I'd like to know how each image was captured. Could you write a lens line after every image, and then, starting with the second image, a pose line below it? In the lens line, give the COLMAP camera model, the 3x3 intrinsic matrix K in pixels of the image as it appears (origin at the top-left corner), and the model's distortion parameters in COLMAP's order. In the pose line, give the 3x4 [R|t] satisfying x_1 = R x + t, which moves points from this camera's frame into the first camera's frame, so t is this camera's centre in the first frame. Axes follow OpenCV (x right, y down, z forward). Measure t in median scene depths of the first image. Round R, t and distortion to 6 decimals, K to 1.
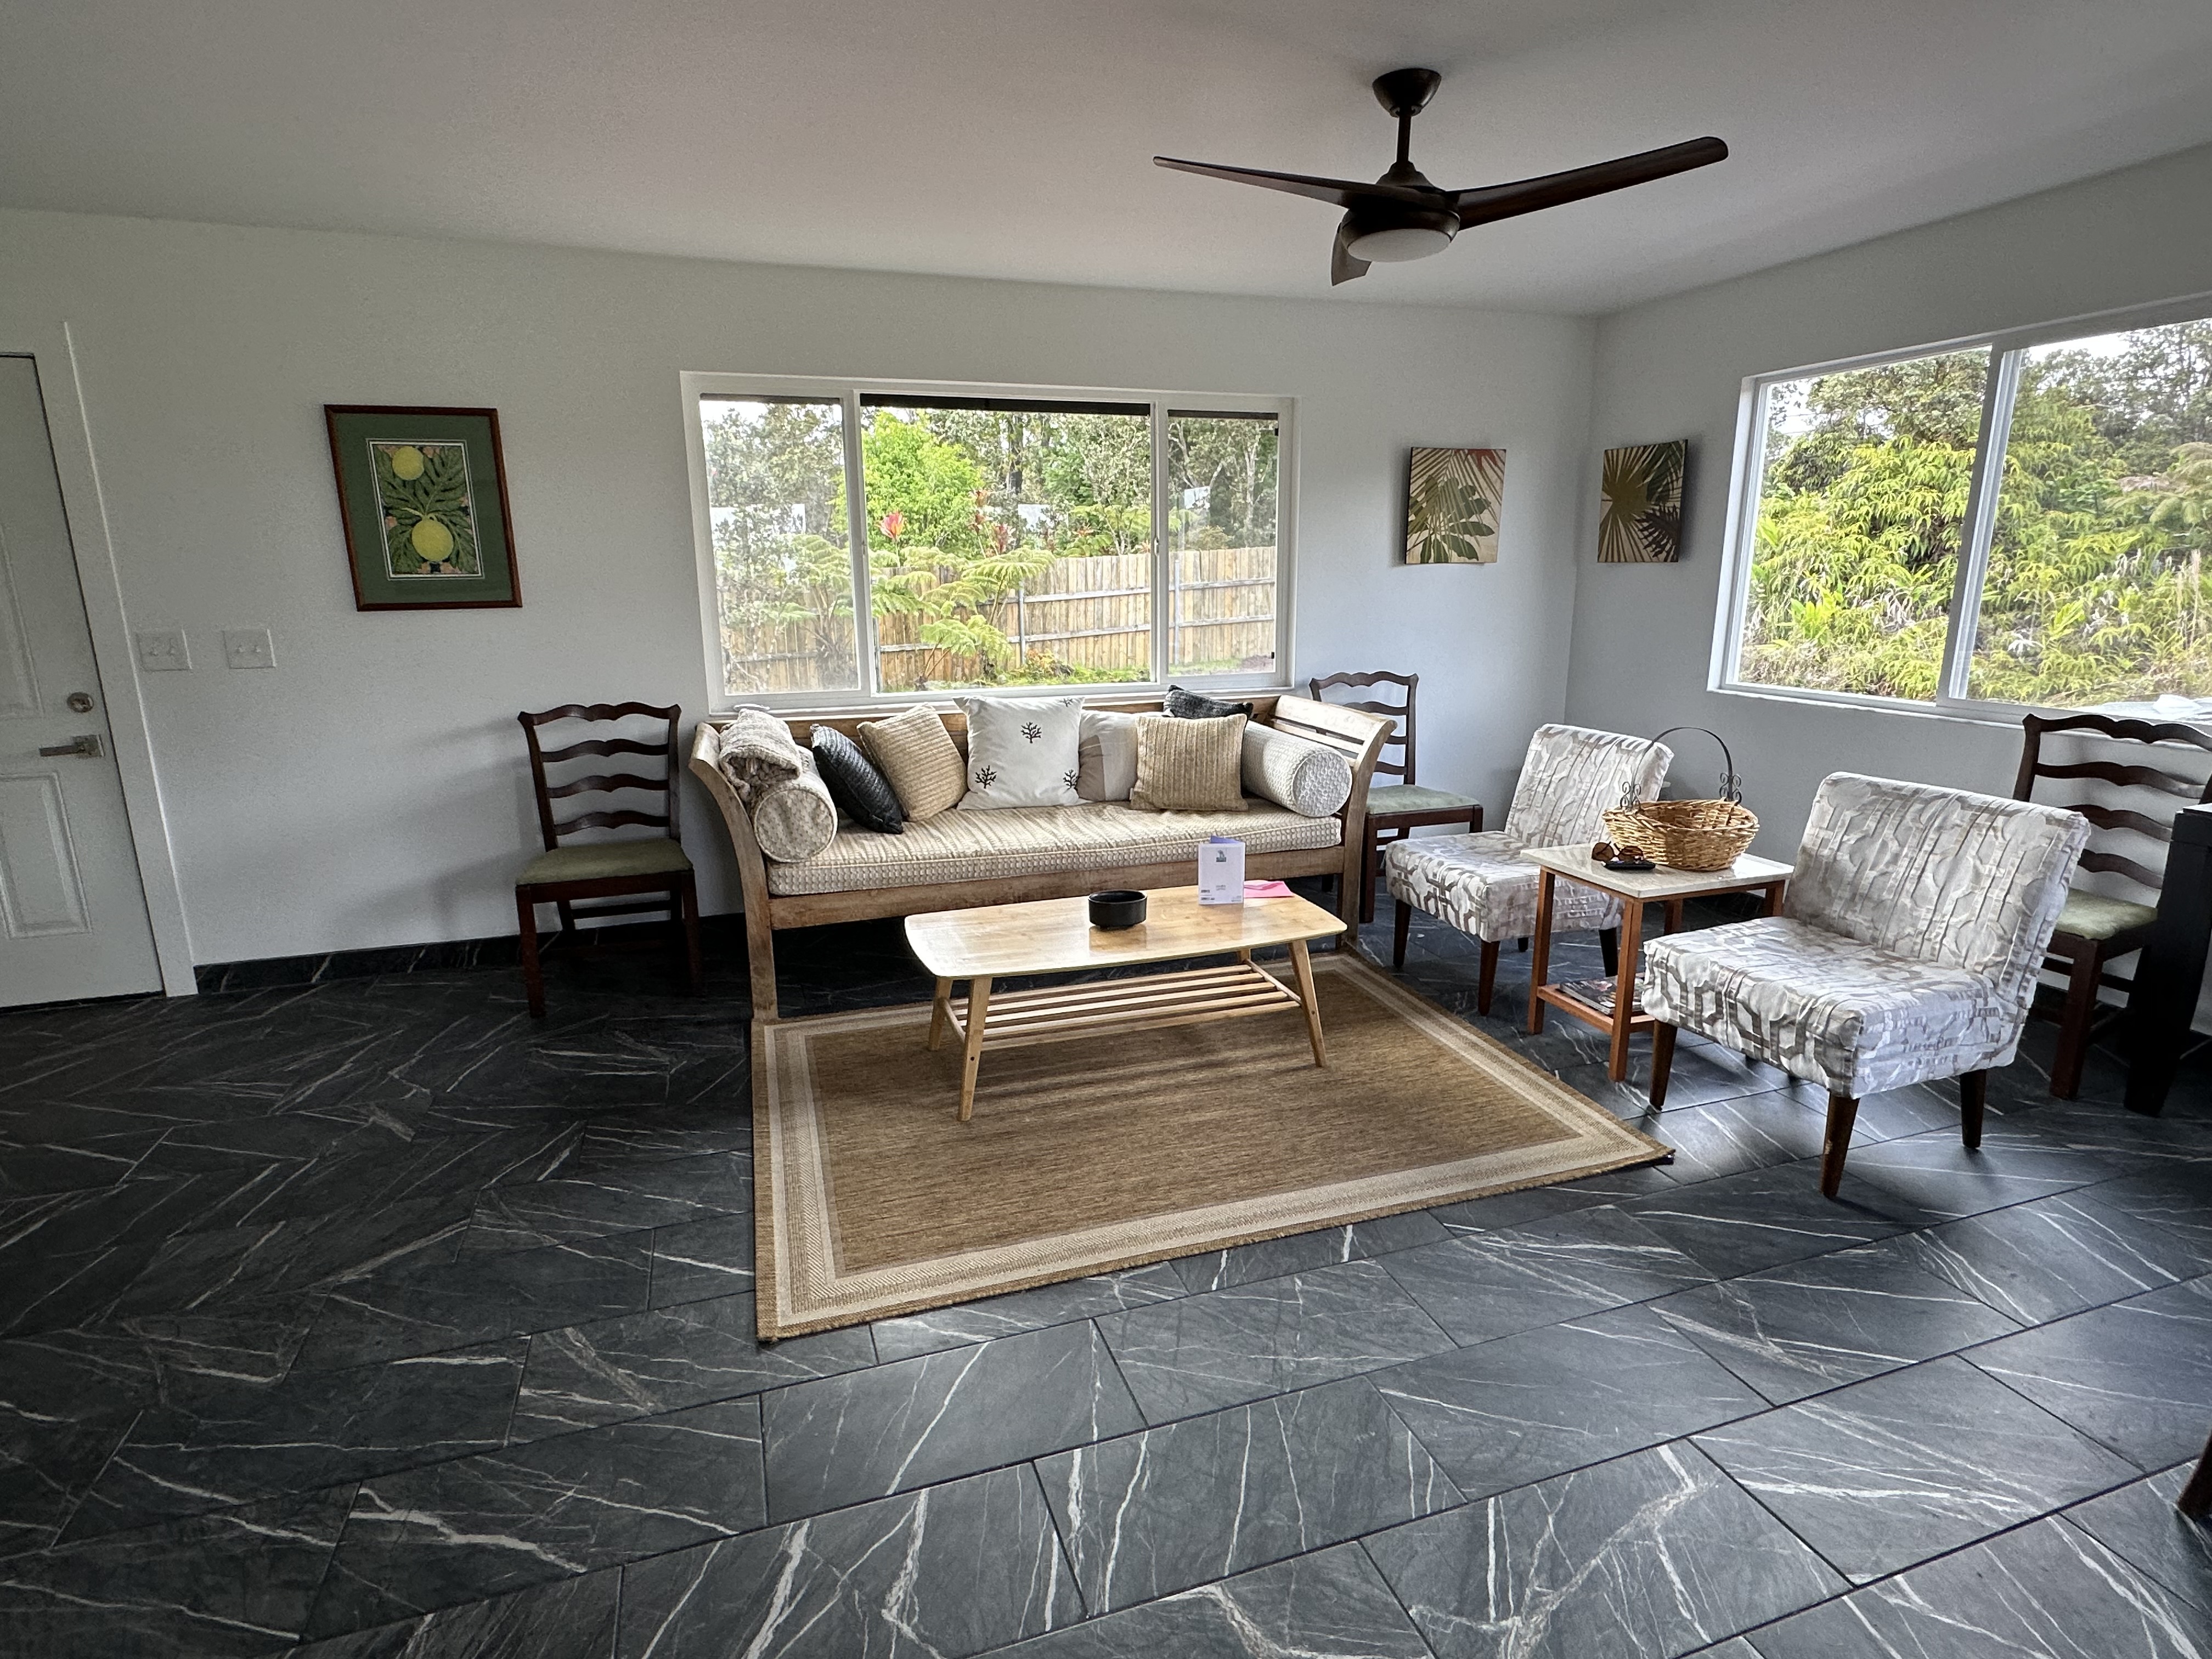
lens RADIAL K [[1148.5, 0, 1095.7], [0, 1148.5, 834.5], [0, 0, 1]] dist [-0.002636, -0.000579]
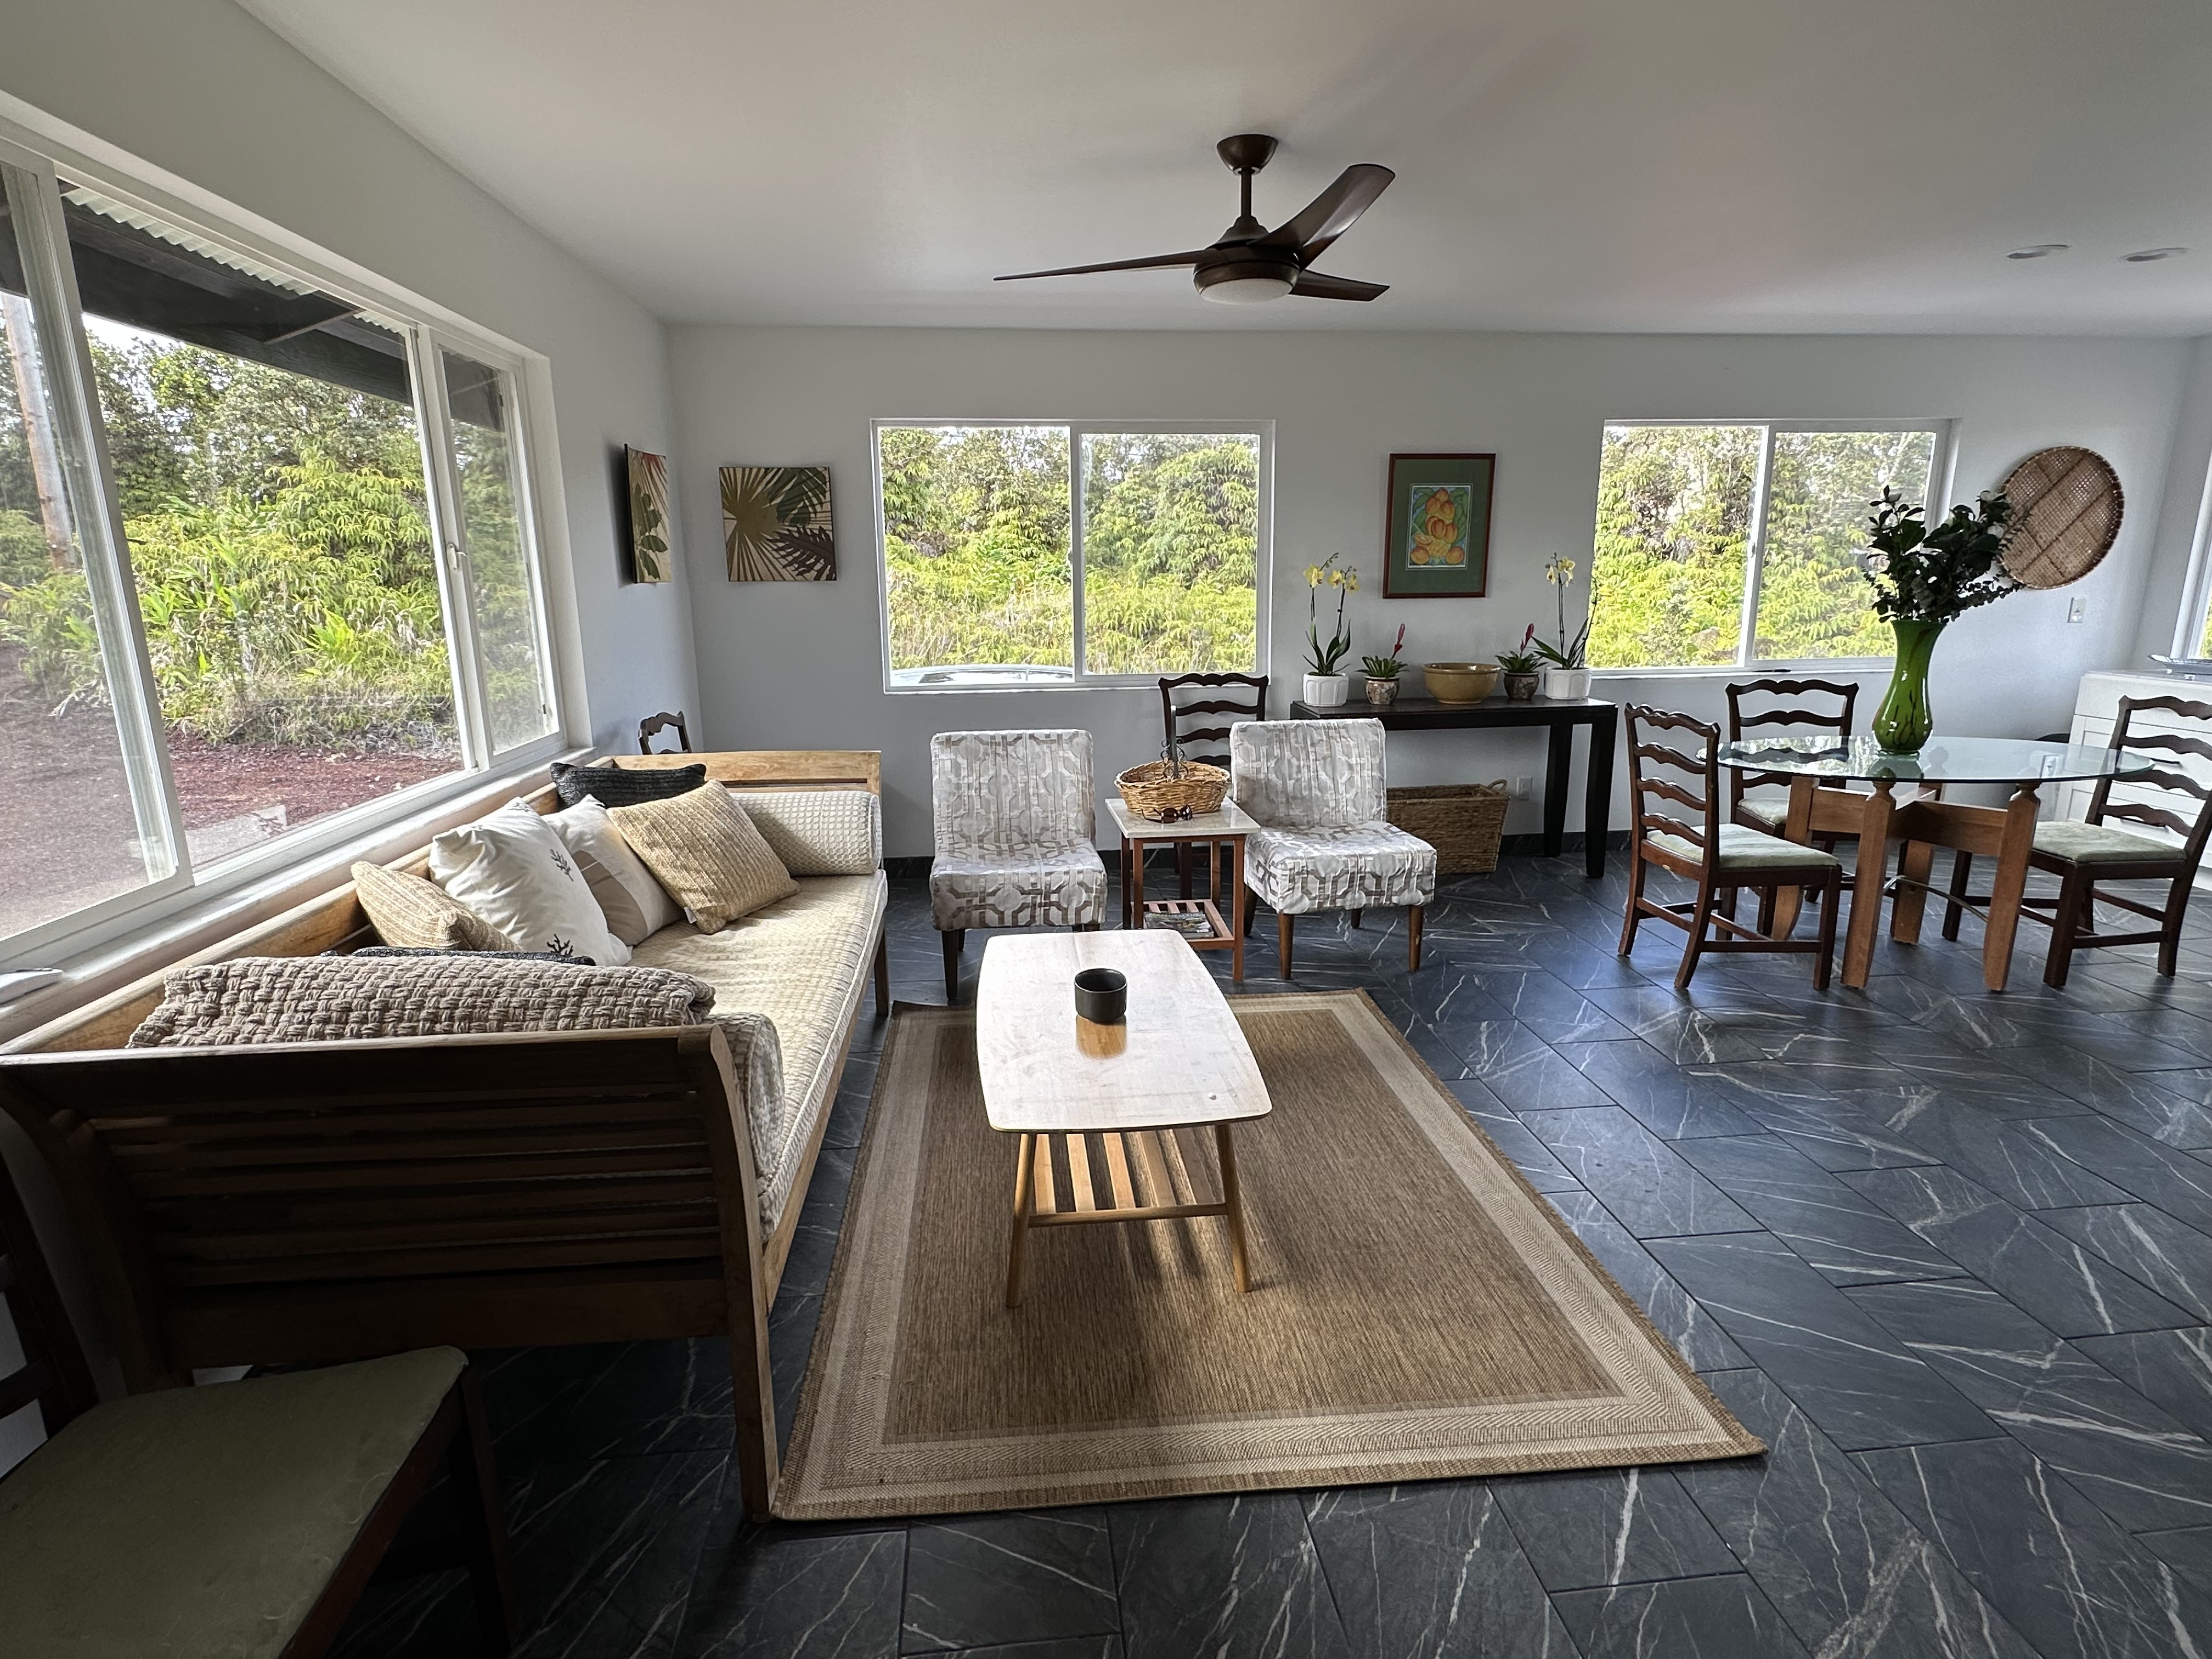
lens RADIAL K [[1148.5, 0, 1095.7], [0, 1148.5, 834.5], [0, 0, 1]] dist [-0.002636, -0.000579]
pose [[0.215661, -0.211574, 0.953272, -0.510274], [0.230411, 0.959703, 0.160875, -0.123188], [-0.948895, 0.184950, 0.255719, 0.524788]]
